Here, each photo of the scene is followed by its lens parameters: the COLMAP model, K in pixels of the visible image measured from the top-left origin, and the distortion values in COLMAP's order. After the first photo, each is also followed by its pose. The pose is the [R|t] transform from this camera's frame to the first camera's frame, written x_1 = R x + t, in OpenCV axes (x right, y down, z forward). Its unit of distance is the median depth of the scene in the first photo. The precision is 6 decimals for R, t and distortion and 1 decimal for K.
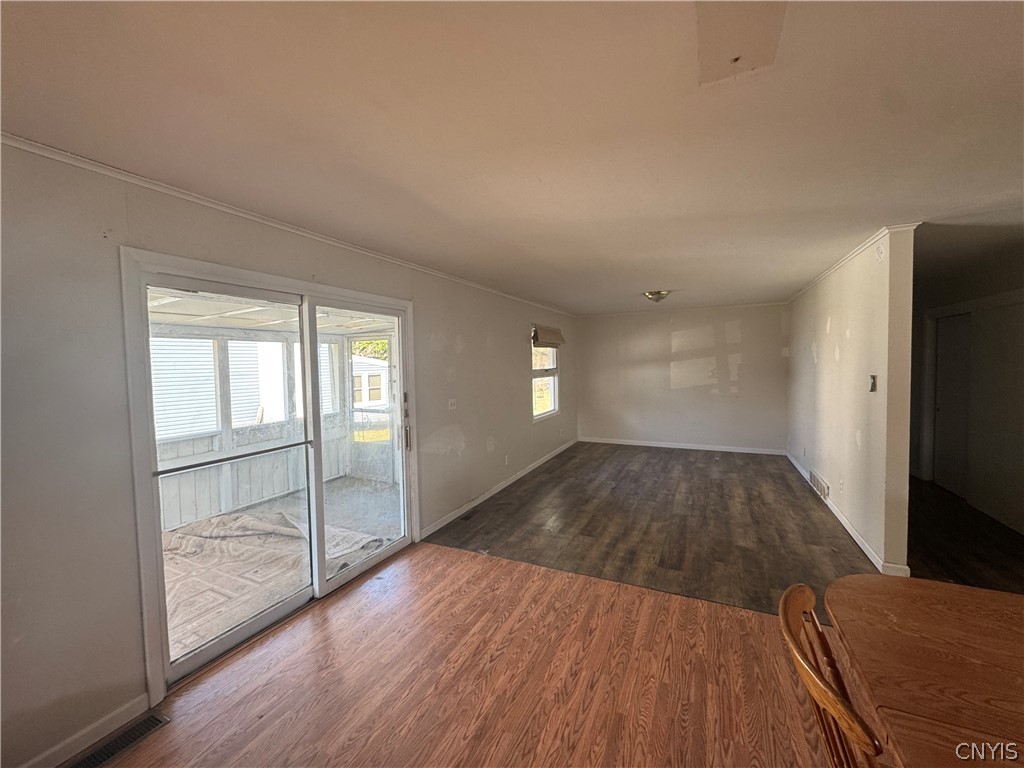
lens RADIAL K [[411.1, 0, 511.1], [0, 411.1, 382.7], [0, 0, 1]] dist [-0.001318, 0.000397]
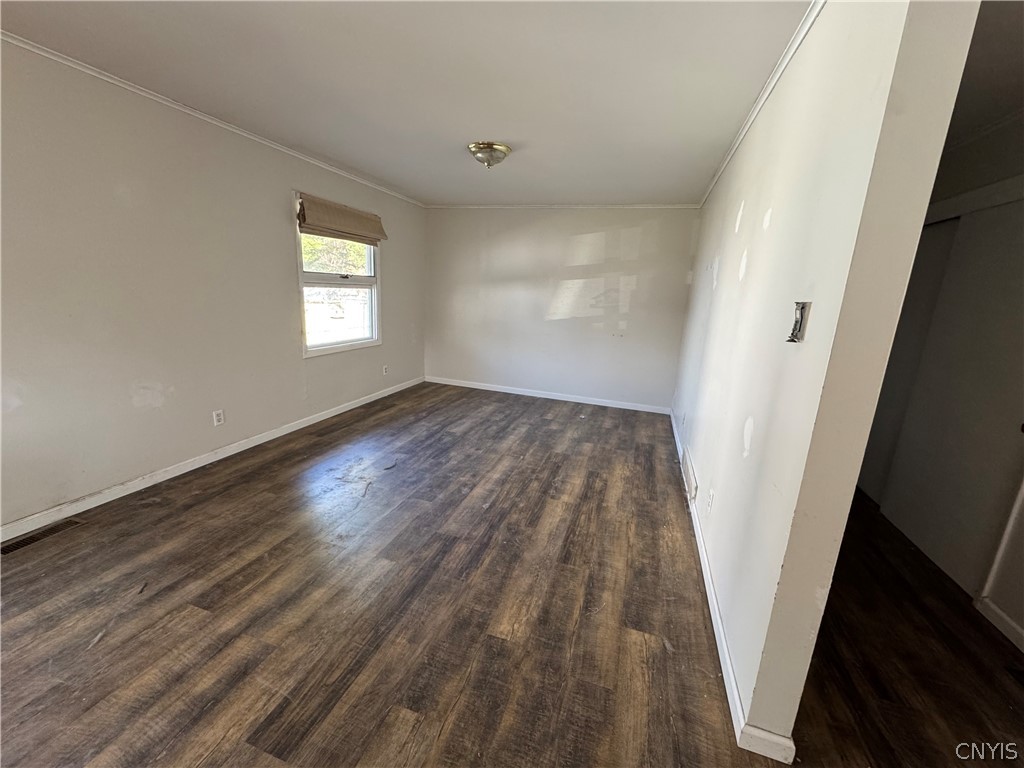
lens RADIAL K [[411.1, 0, 510.7], [0, 411.1, 384.3], [0, 0, 1]] dist [-0.001318, 0.000397]
pose [[0.988105, 0.041906, 0.147959, 0.350688], [-0.068107, 0.981900, 0.176731, 0.006366], [-0.137875, -0.184705, 0.973075, 0.409114]]
